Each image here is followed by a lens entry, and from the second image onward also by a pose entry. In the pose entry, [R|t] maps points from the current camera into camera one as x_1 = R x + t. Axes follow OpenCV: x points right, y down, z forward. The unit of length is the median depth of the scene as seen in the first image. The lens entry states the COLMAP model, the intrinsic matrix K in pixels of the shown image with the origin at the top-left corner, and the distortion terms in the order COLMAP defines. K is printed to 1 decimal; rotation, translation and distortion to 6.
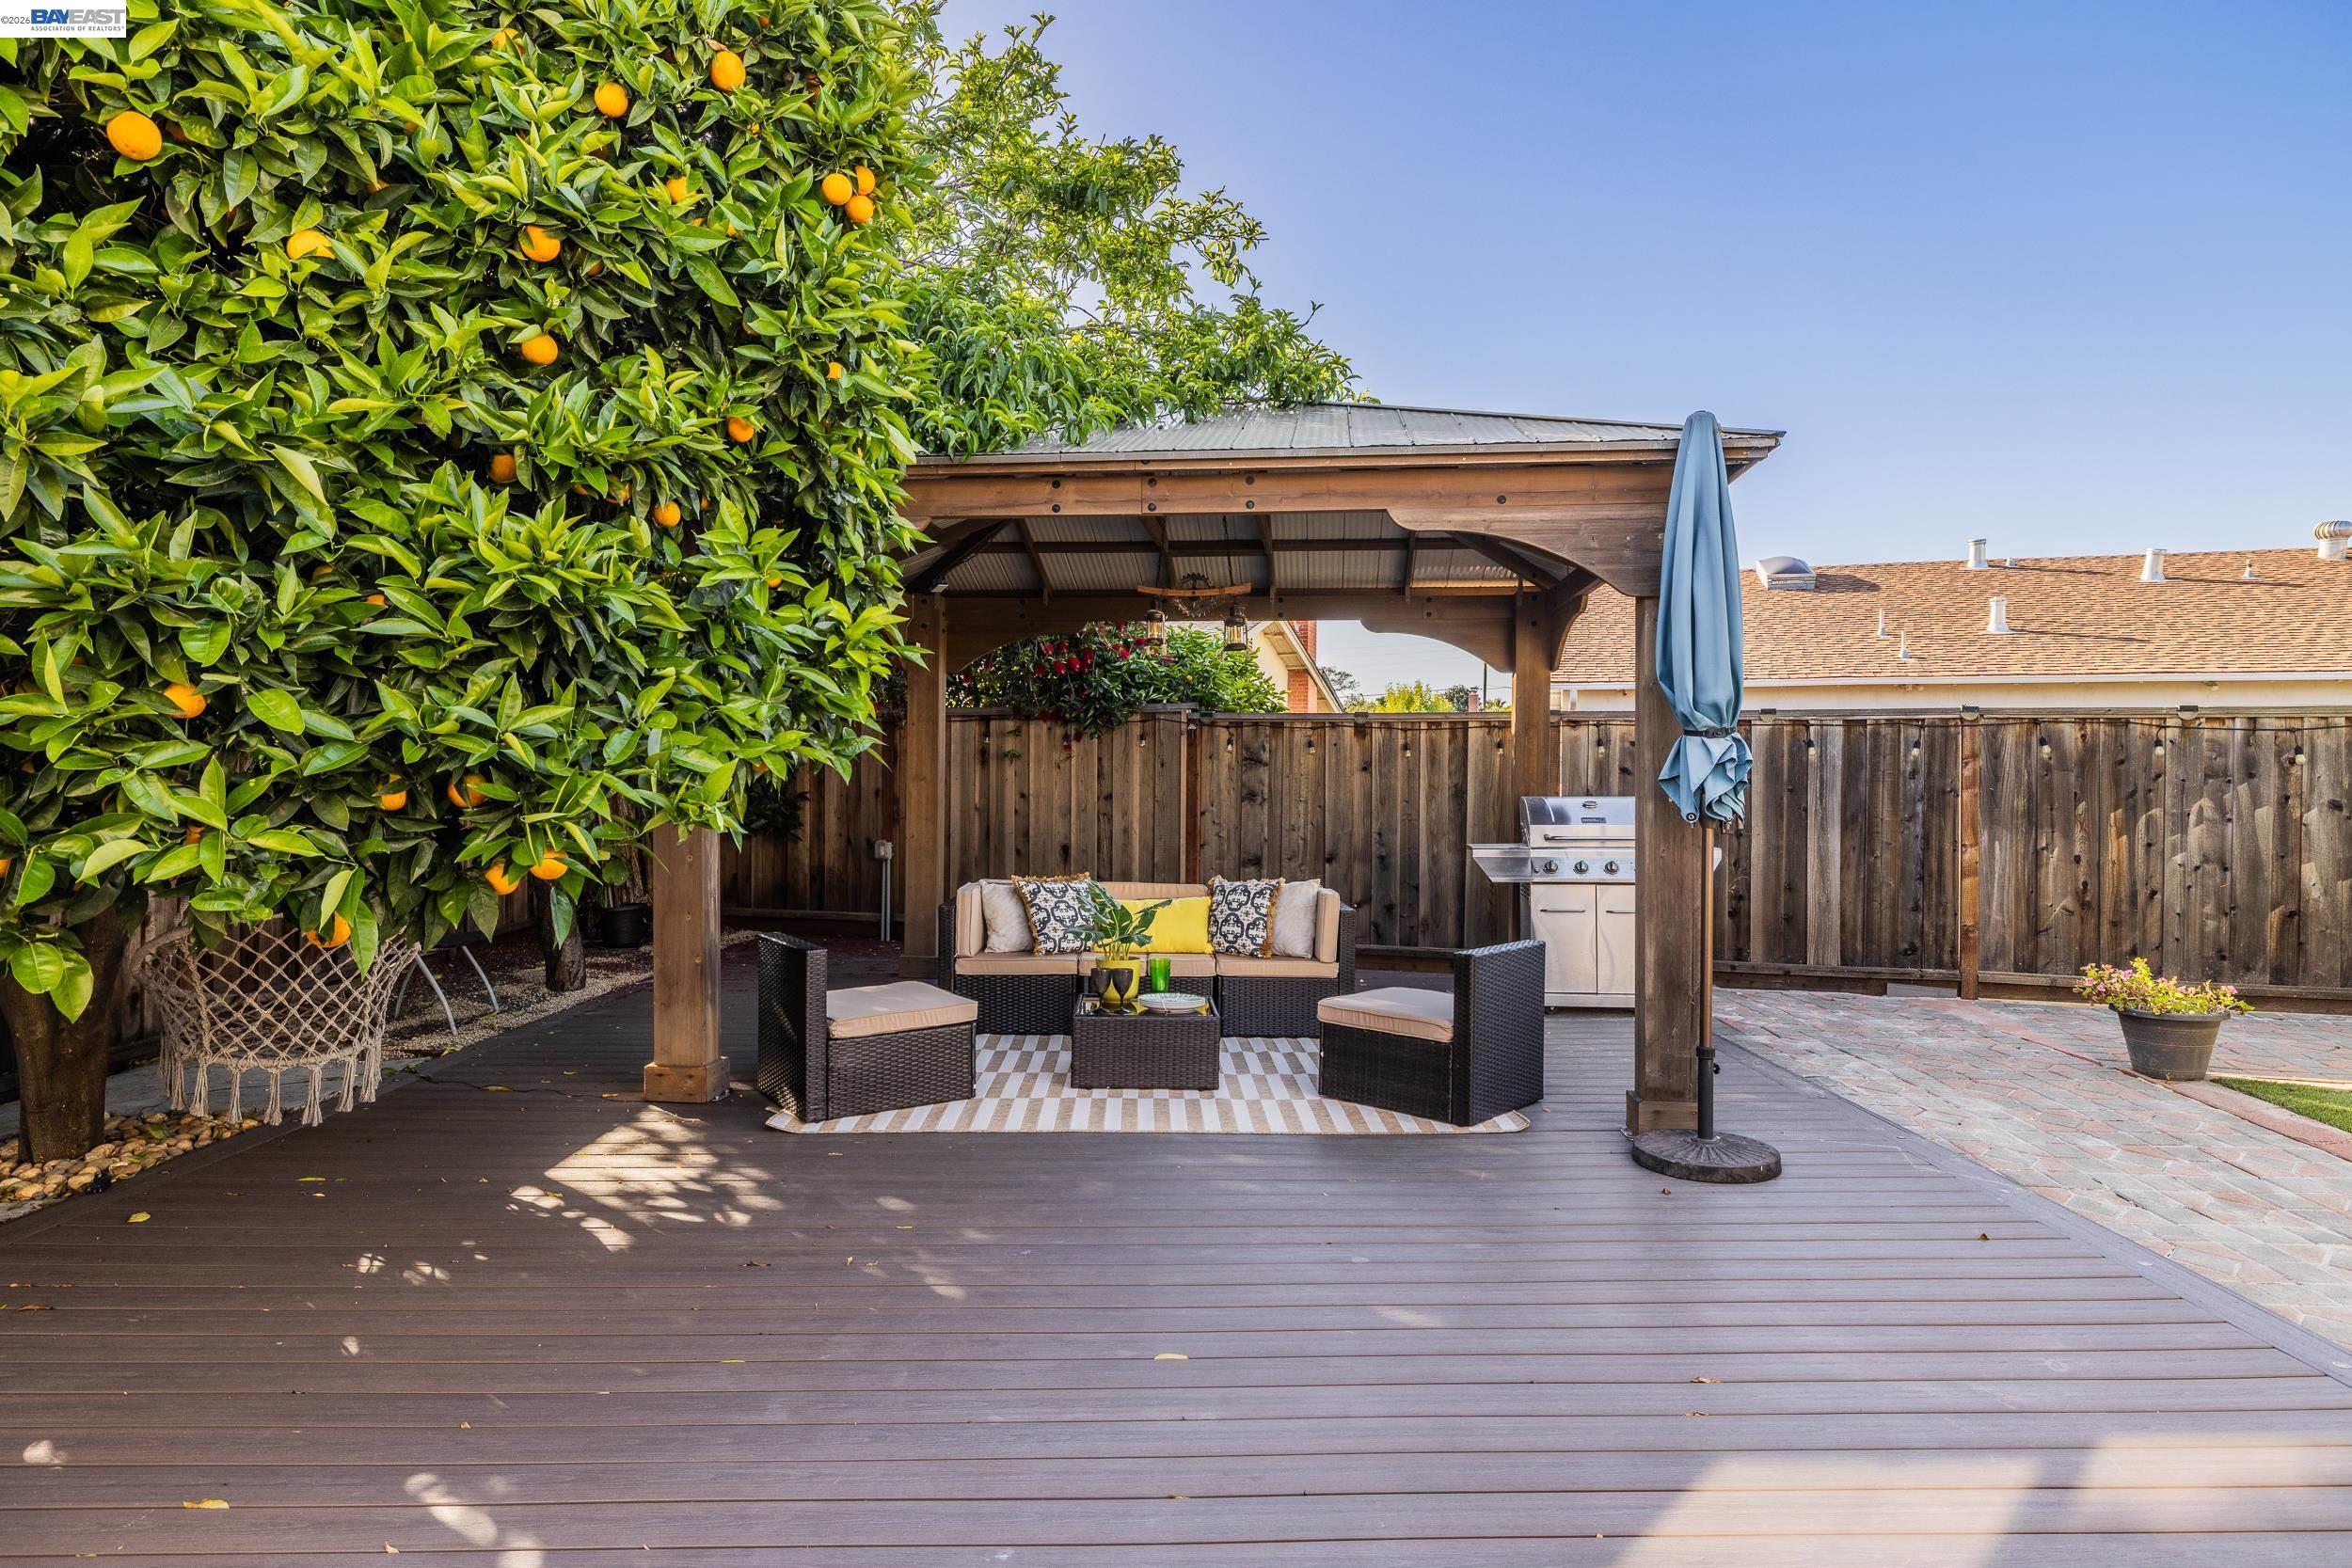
lens RADIAL K [[1318.4, 0, 1175.9], [0, 1318.4, 774.3], [0, 0, 1]] dist [-0.001499, -0.000449]
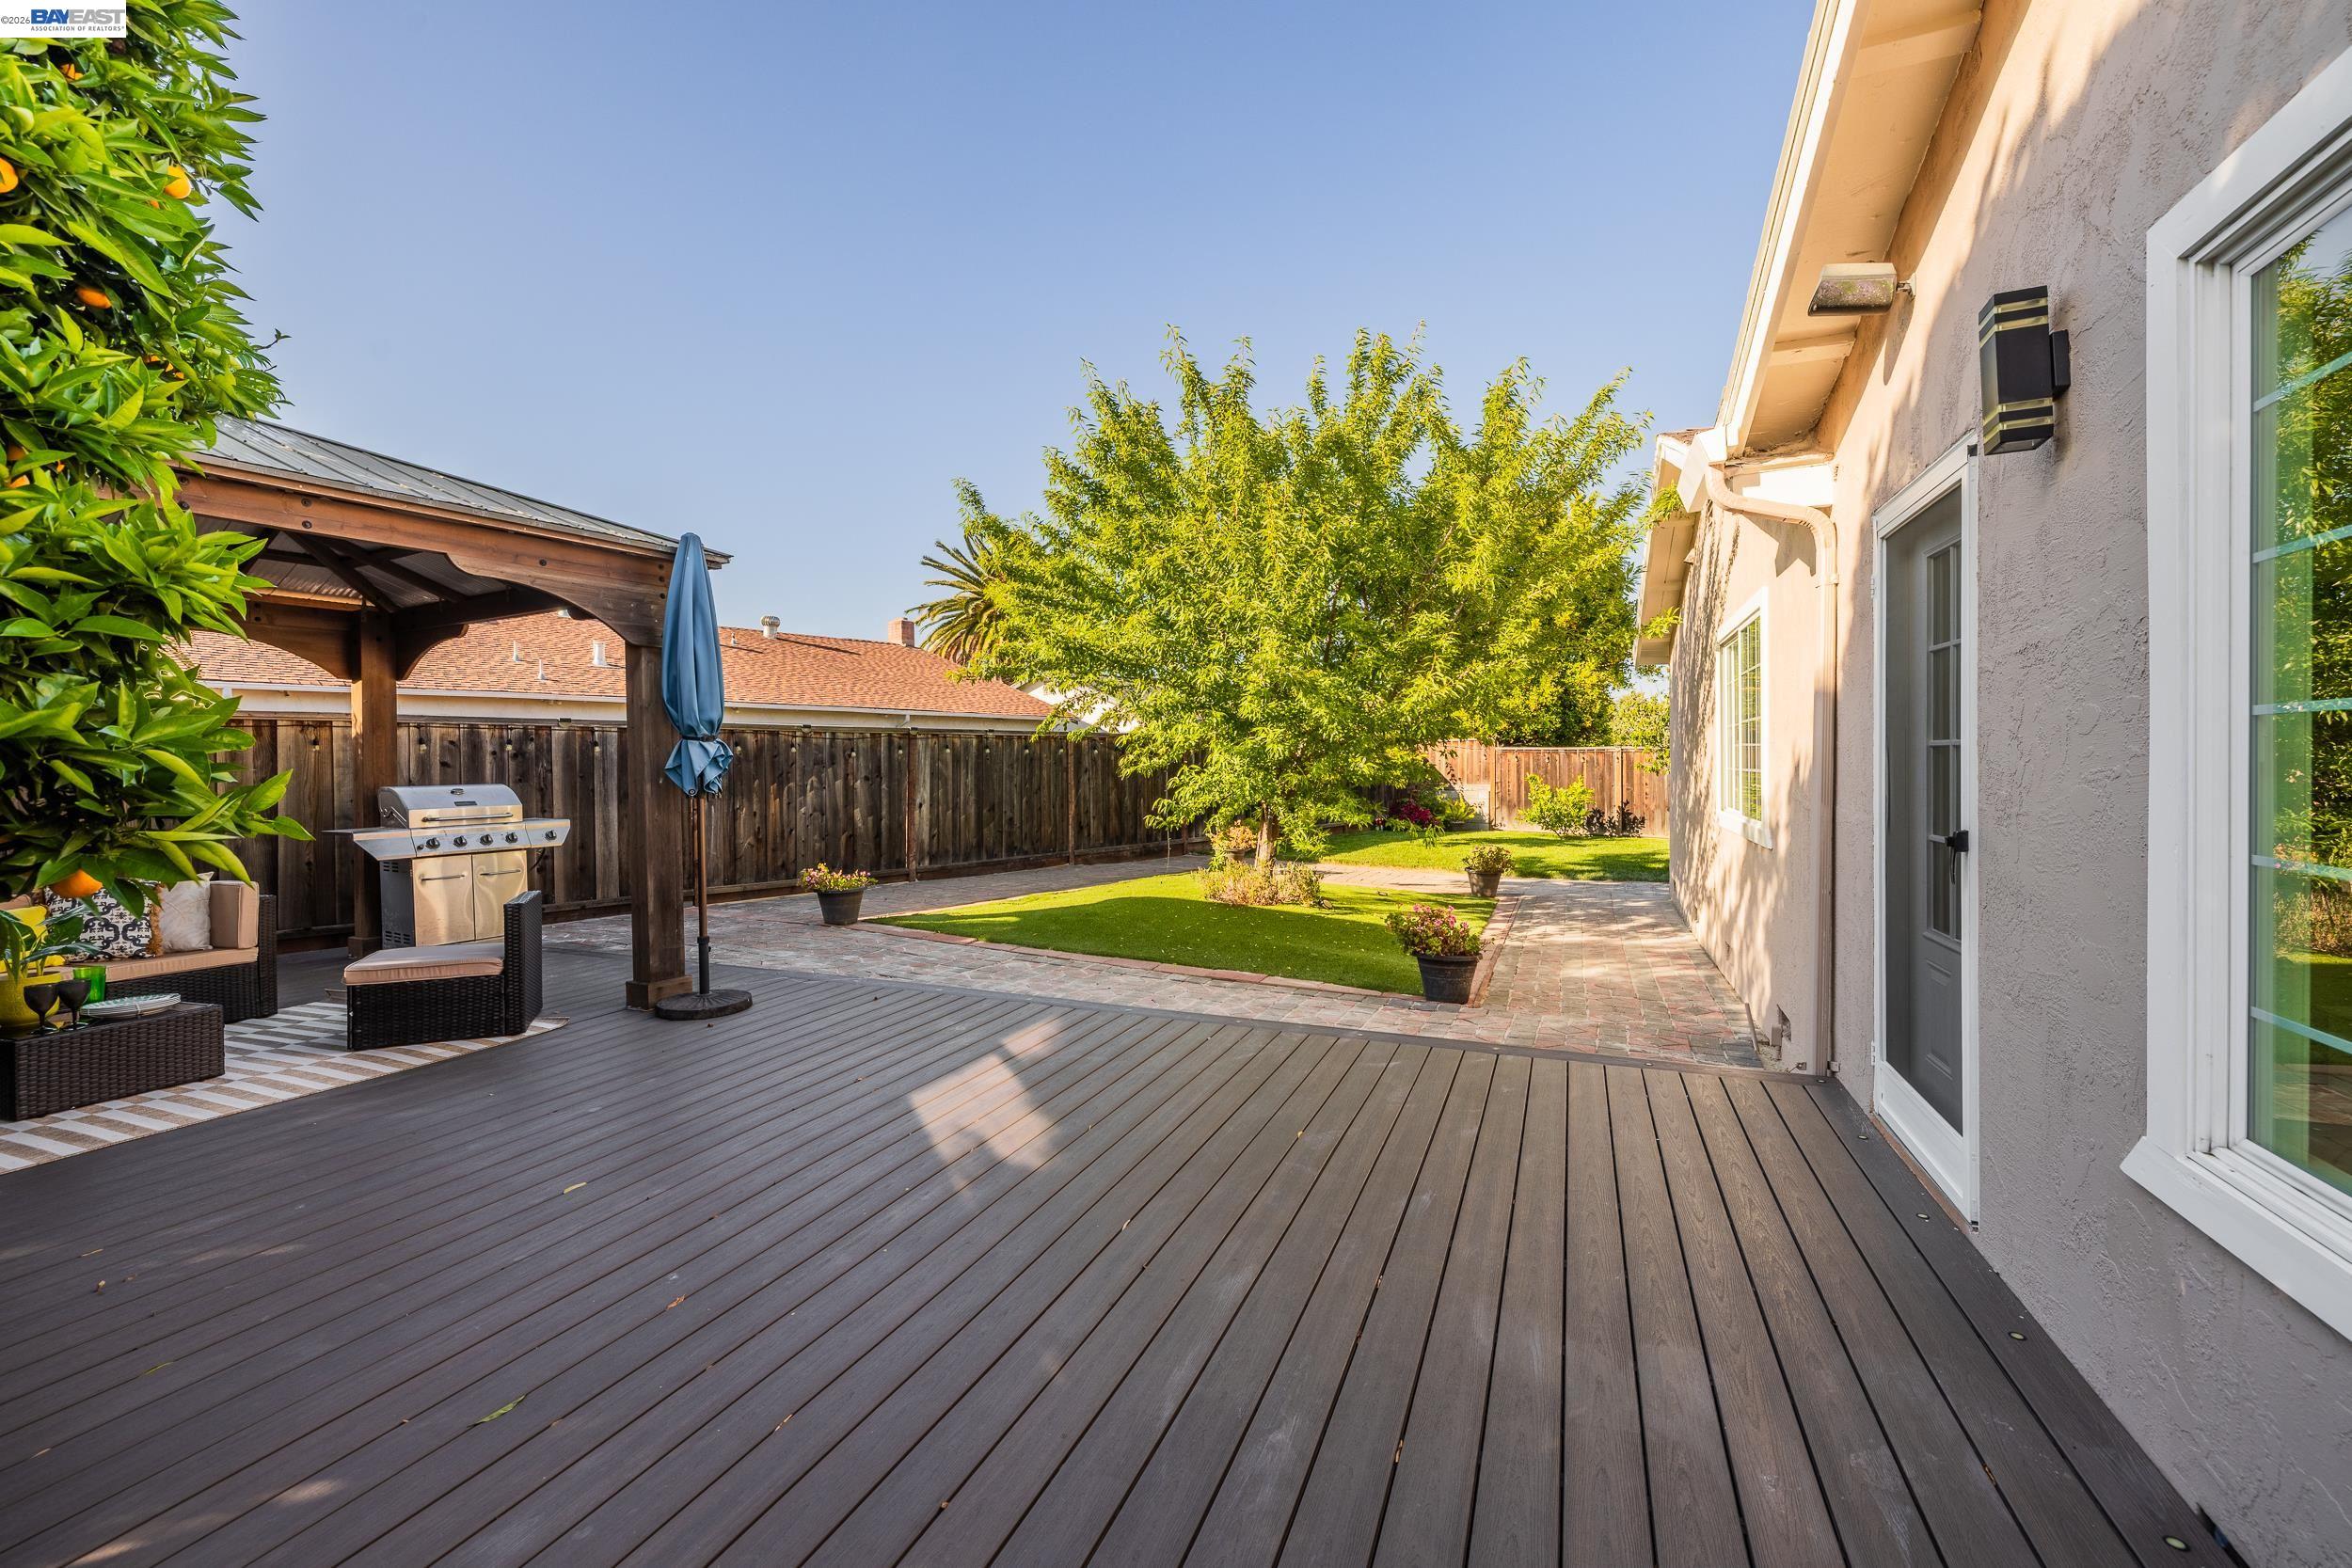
lens RADIAL K [[1021.2, 0, 1177.3], [0, 1021.2, 776.3], [0, 0, 1]] dist [-0.000793, 0.000562]
pose [[0.380919, -0.020212, 0.924387, -0.339827], [0.010669, 0.999791, 0.017464, -0.000882], [-0.924547, 0.003209, 0.381055, 0.002059]]
